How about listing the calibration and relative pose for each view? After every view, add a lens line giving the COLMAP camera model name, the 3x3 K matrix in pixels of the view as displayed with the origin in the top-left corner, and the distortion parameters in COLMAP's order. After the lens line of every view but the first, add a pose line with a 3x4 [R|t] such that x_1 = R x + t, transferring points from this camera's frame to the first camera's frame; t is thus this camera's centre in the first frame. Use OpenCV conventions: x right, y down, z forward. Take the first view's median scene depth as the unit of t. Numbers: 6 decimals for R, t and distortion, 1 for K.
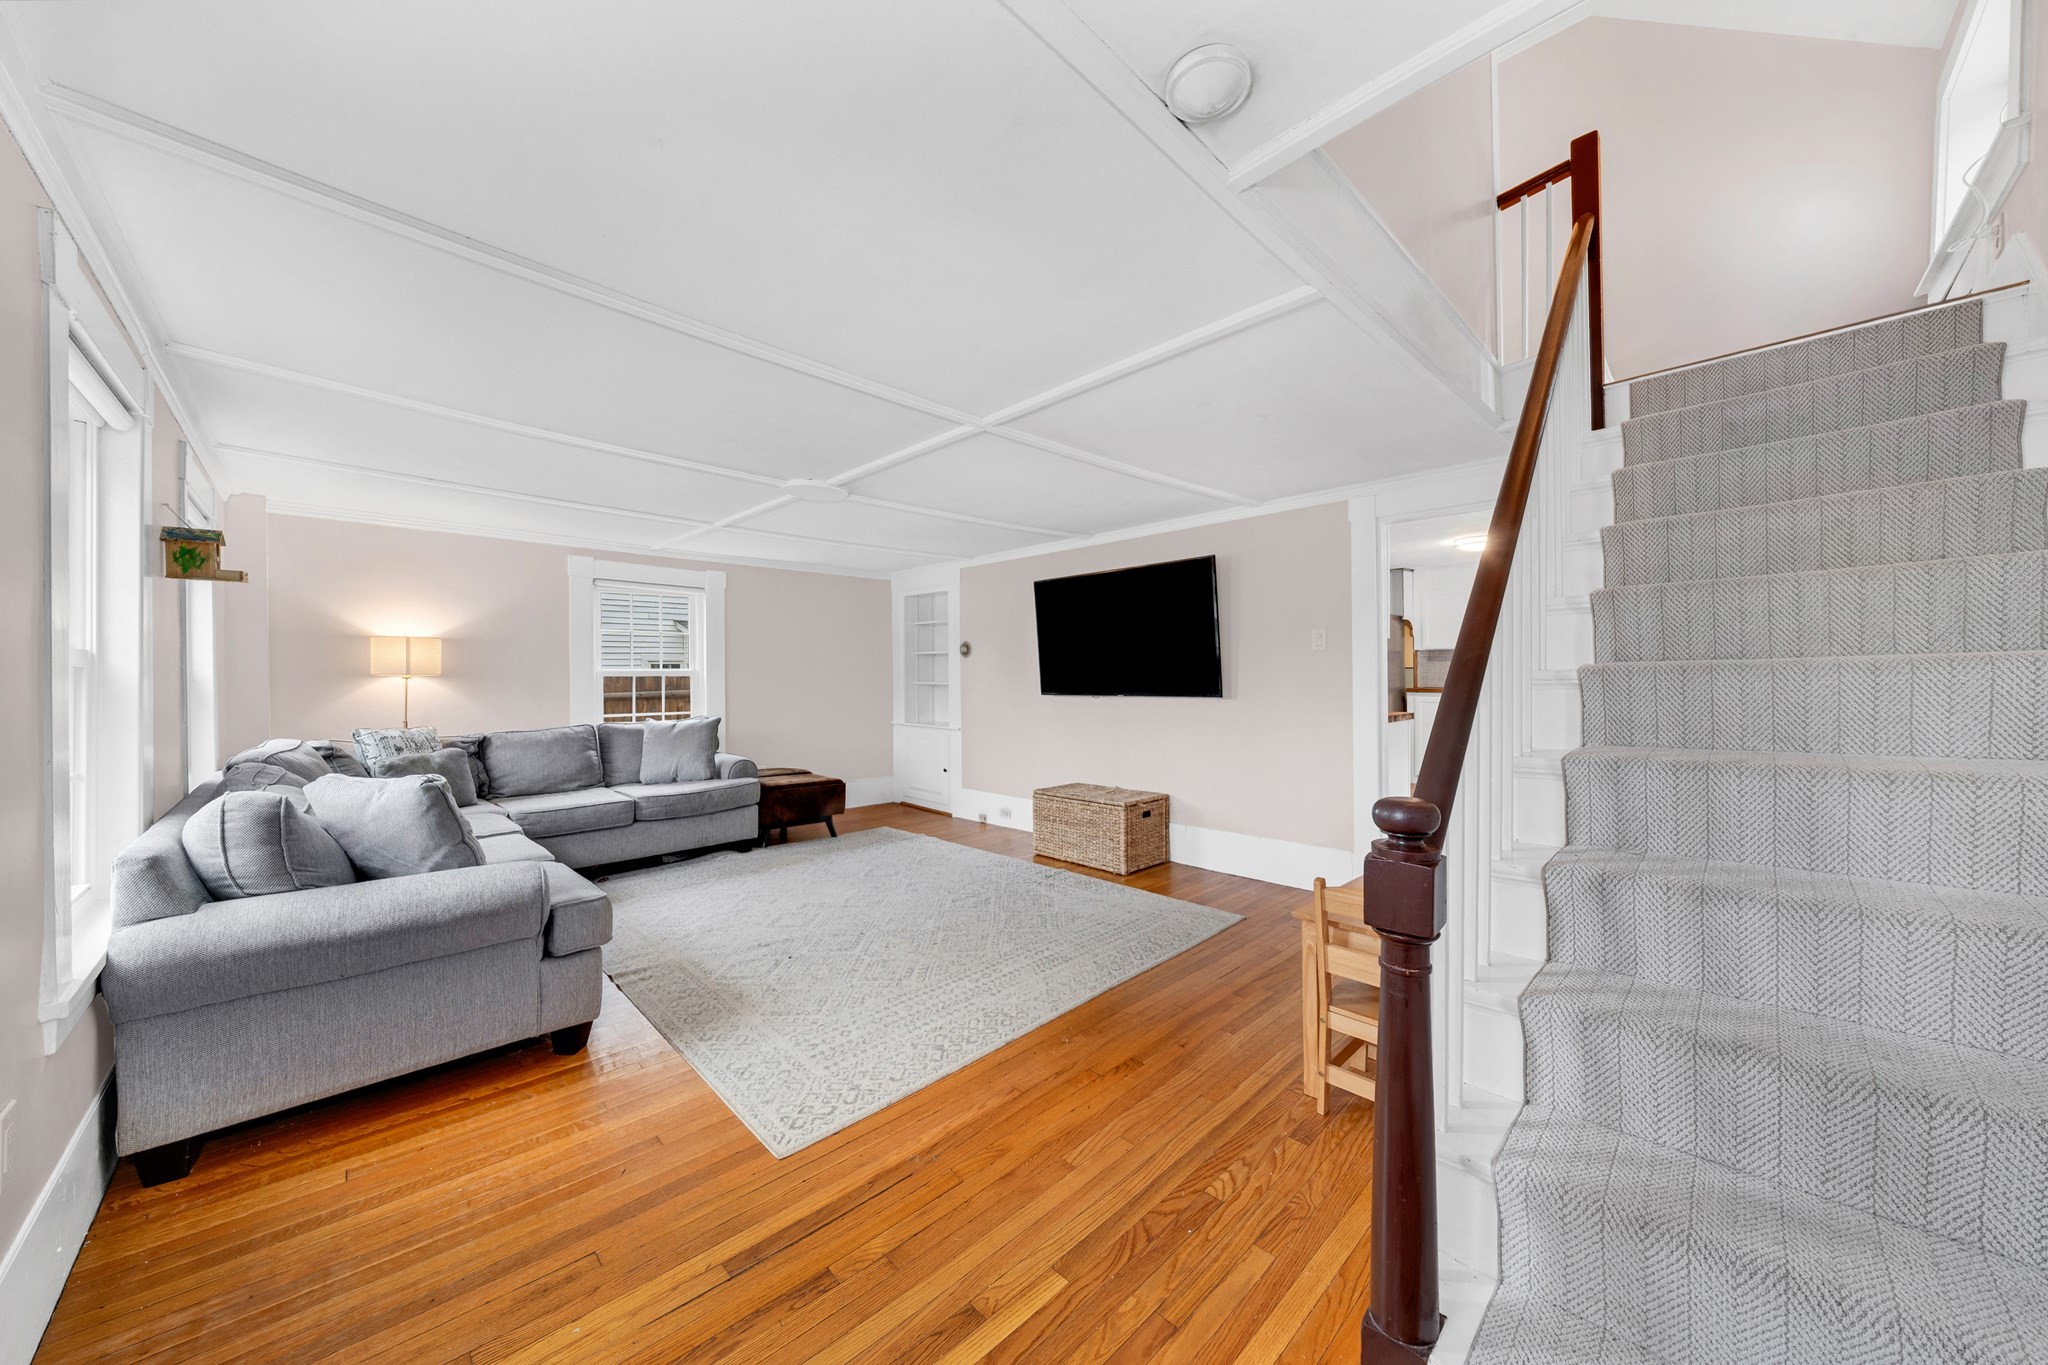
lens RADIAL K [[684.4, 0, 1033.4], [0, 684.4, 685.7], [0, 0, 1]] dist [-0.005223, -0.000138]
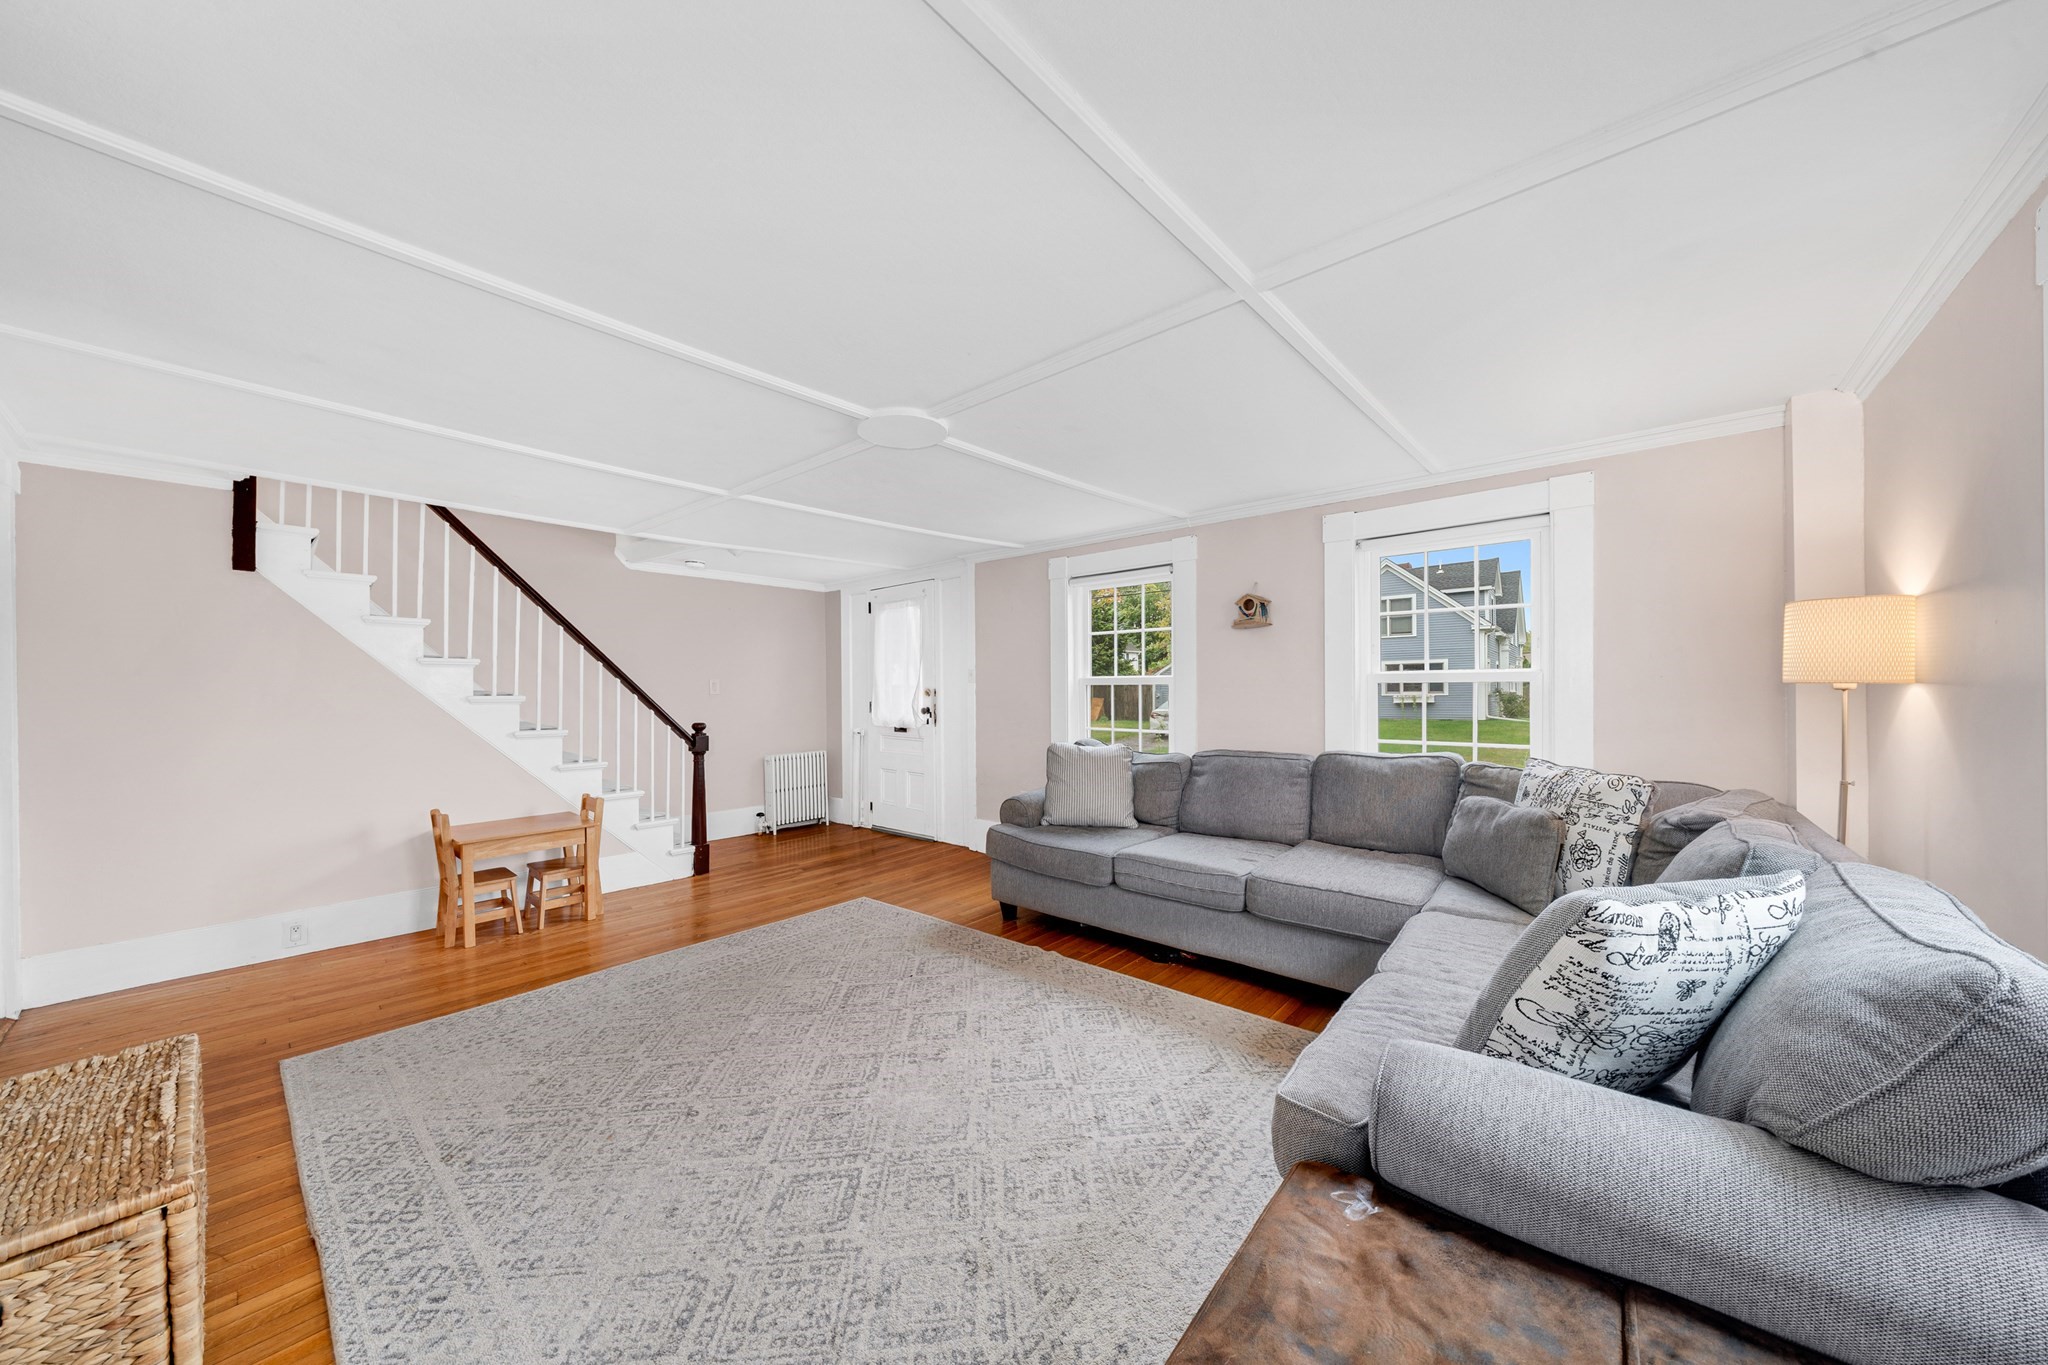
lens RADIAL K [[684.4, 0, 1033.4], [0, 684.4, 685.7], [0, 0, 1]] dist [-0.005223, -0.000138]
pose [[-0.996793, 0.009508, -0.079453, -0.470481], [0.008763, 0.999914, 0.009726, -0.045212], [0.079539, 0.008999, -0.996791, 2.073277]]
